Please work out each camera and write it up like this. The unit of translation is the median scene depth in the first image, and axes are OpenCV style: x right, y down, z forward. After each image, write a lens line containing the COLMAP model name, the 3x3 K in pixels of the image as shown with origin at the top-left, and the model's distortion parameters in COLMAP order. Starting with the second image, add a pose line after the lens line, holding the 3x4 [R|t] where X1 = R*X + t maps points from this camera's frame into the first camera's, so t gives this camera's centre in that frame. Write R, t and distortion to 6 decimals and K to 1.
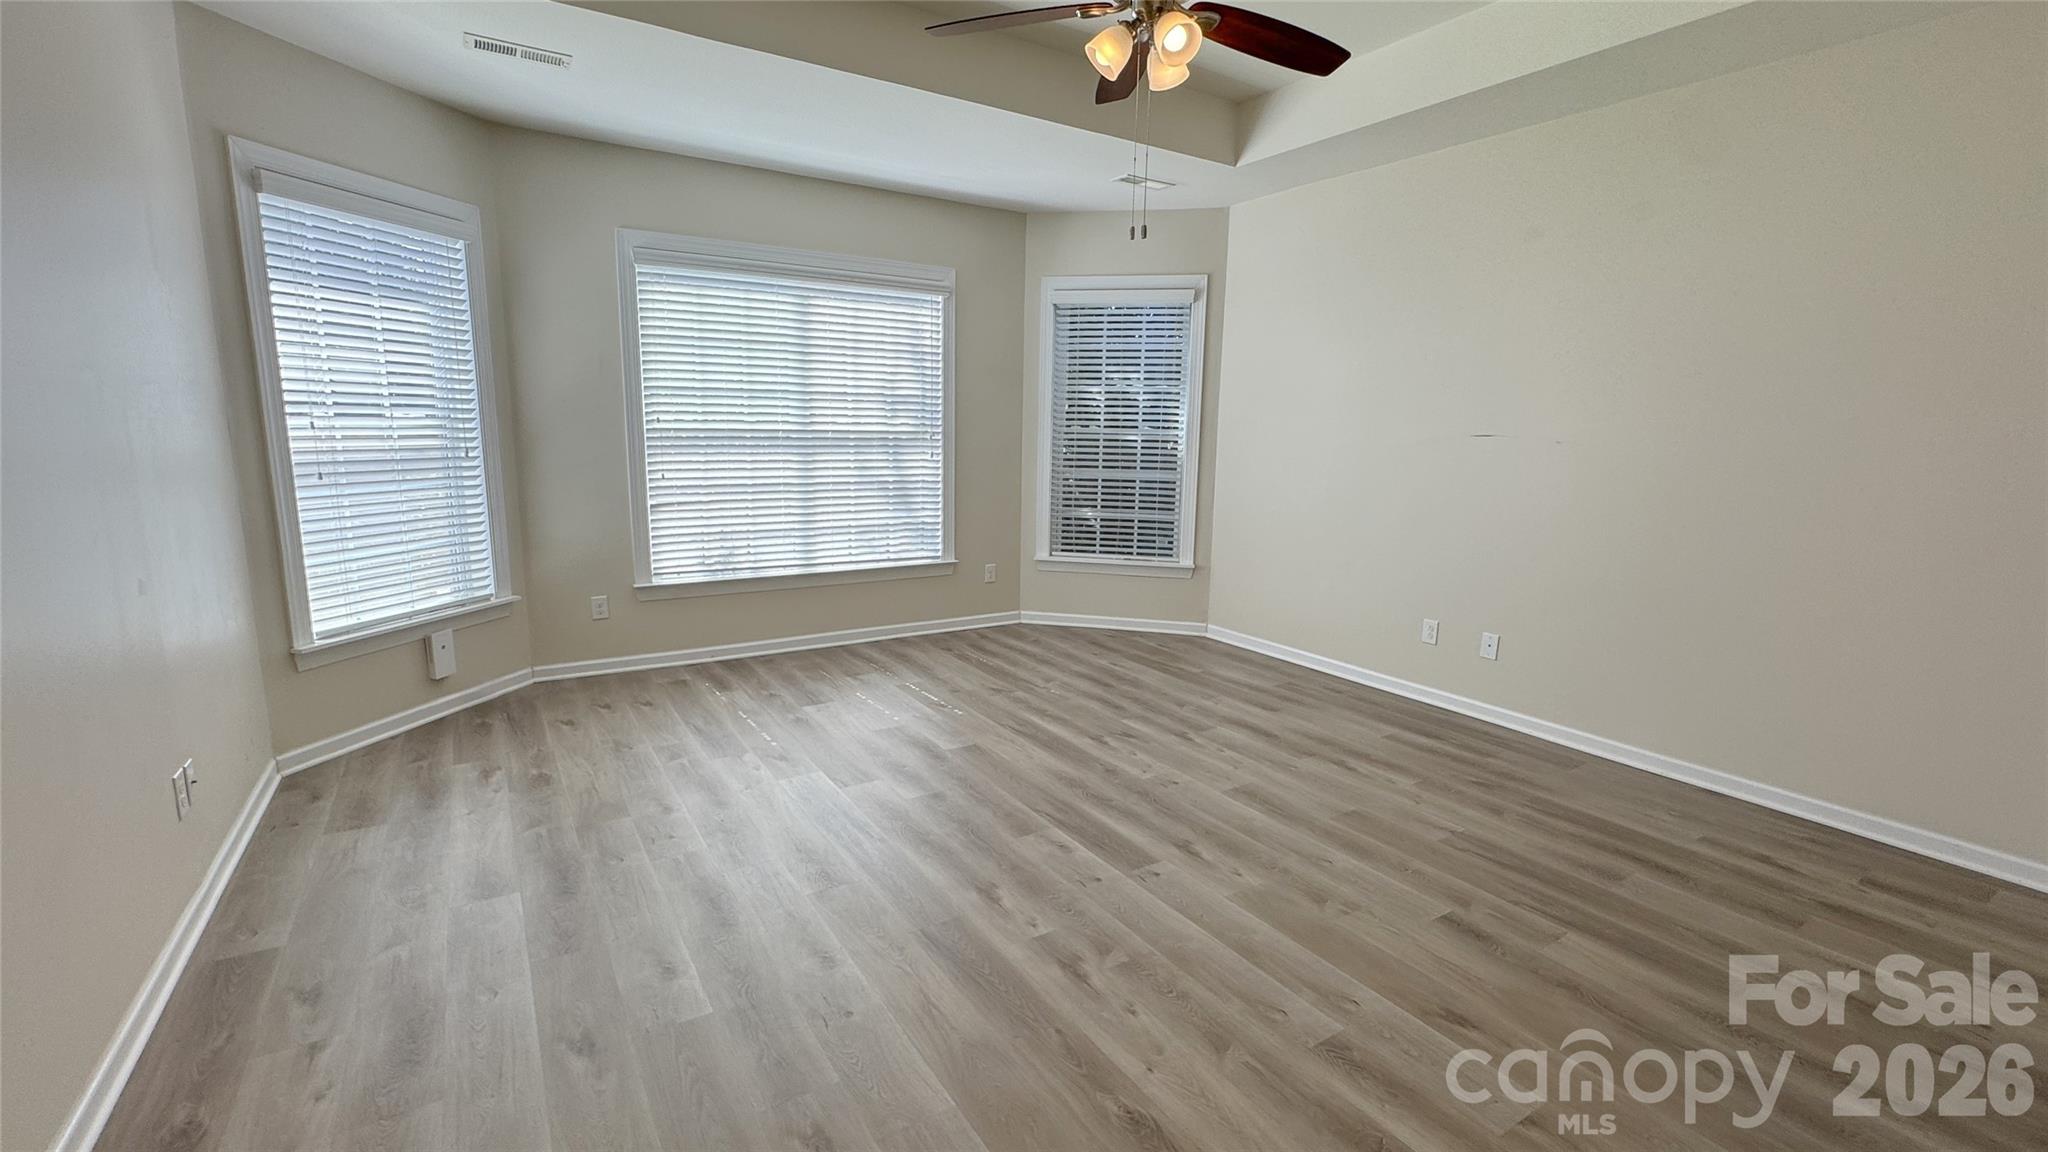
lens RADIAL K [[874.3, 0, 1019.3], [0, 874.3, 569.9], [0, 0, 1]] dist [-0.000893, 0.000002]
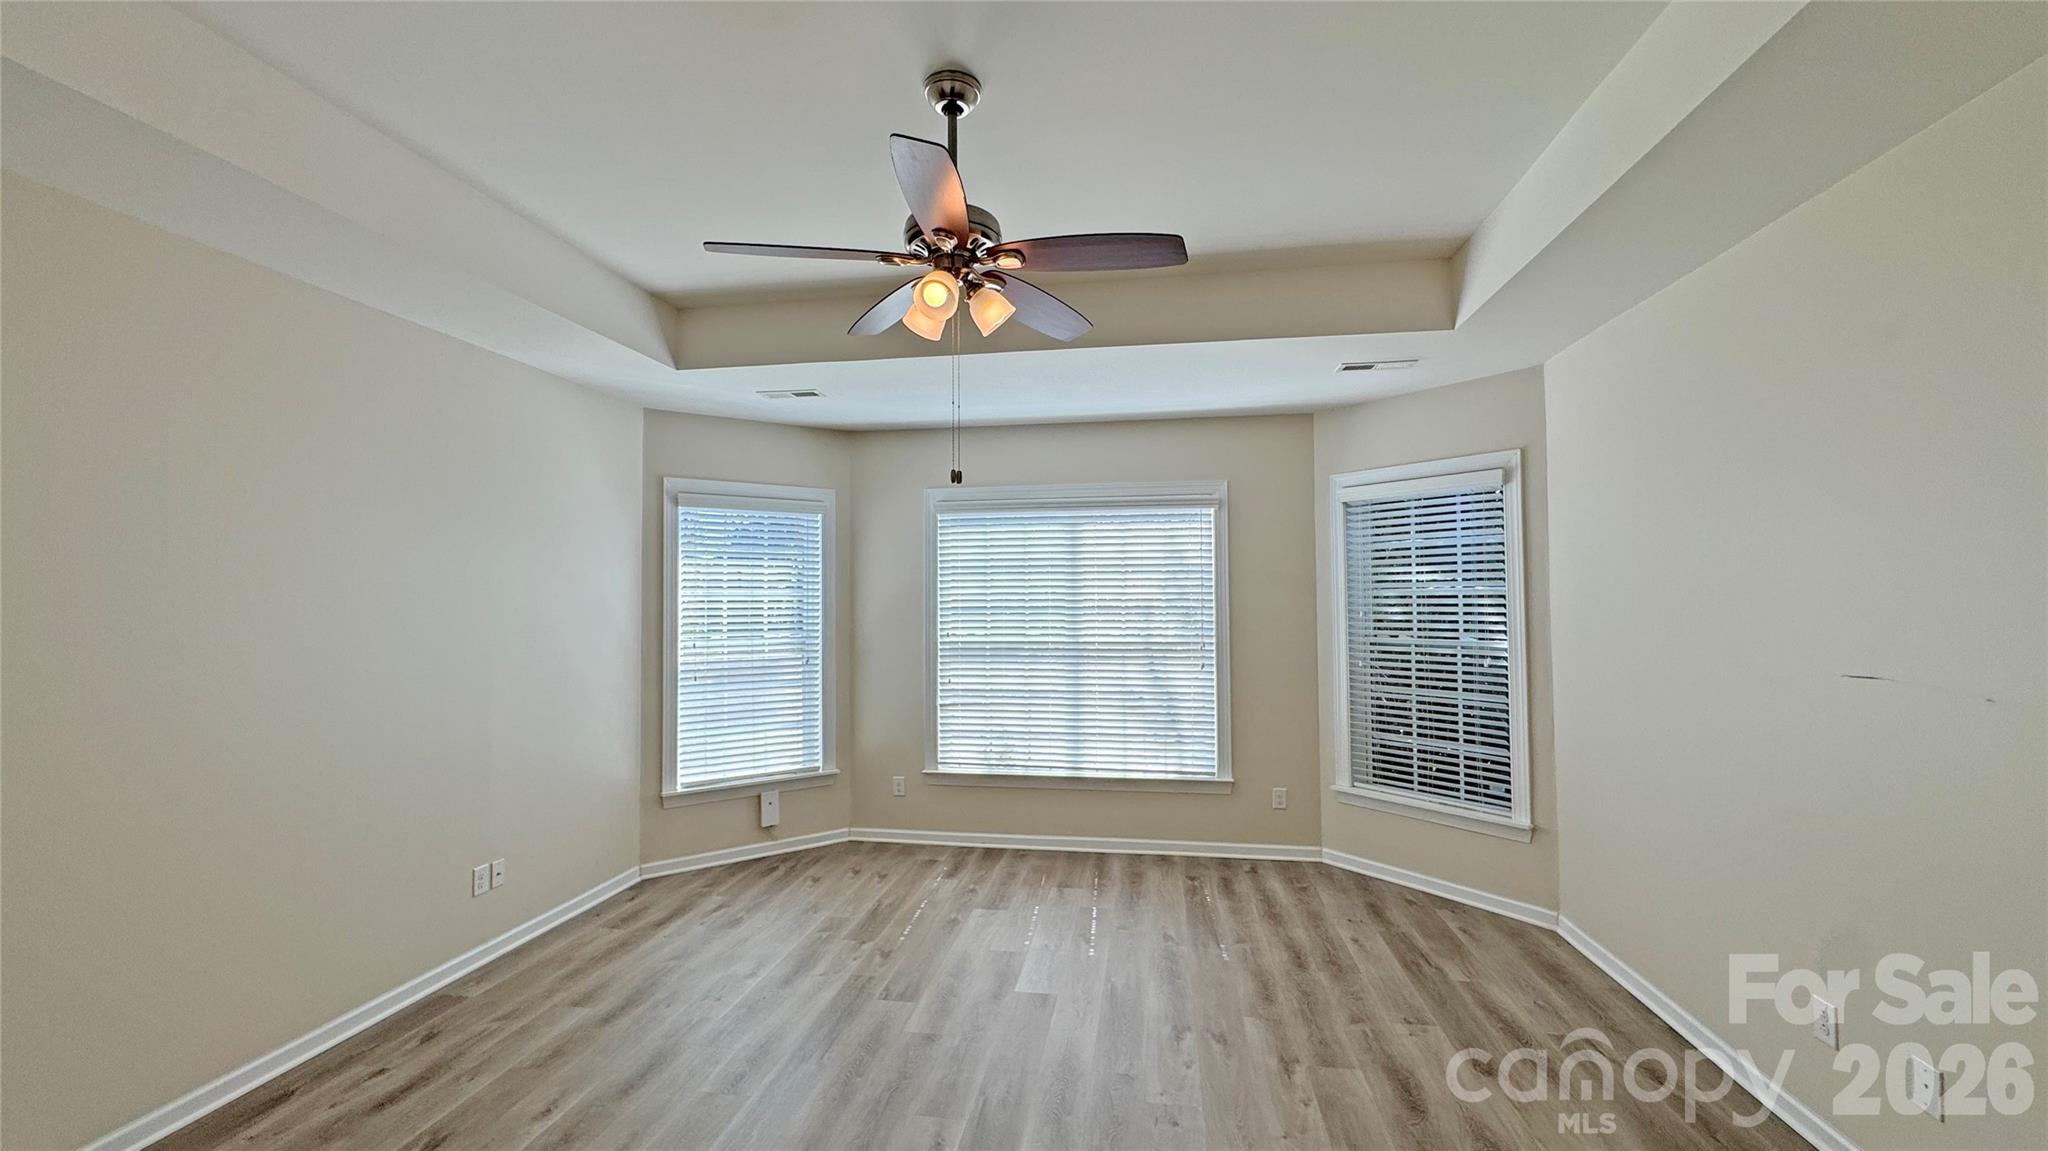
lens RADIAL K [[820.1, 0, 1027.6], [0, 820.1, 581.2], [0, 0, 1]] dist [-0.004722, 0.000915]
pose [[0.748157, -0.036420, -0.662522, 0.397563], [-0.091154, 0.983384, -0.156994, -0.070203], [0.657231, 0.177848, 0.732406, 0.206128]]
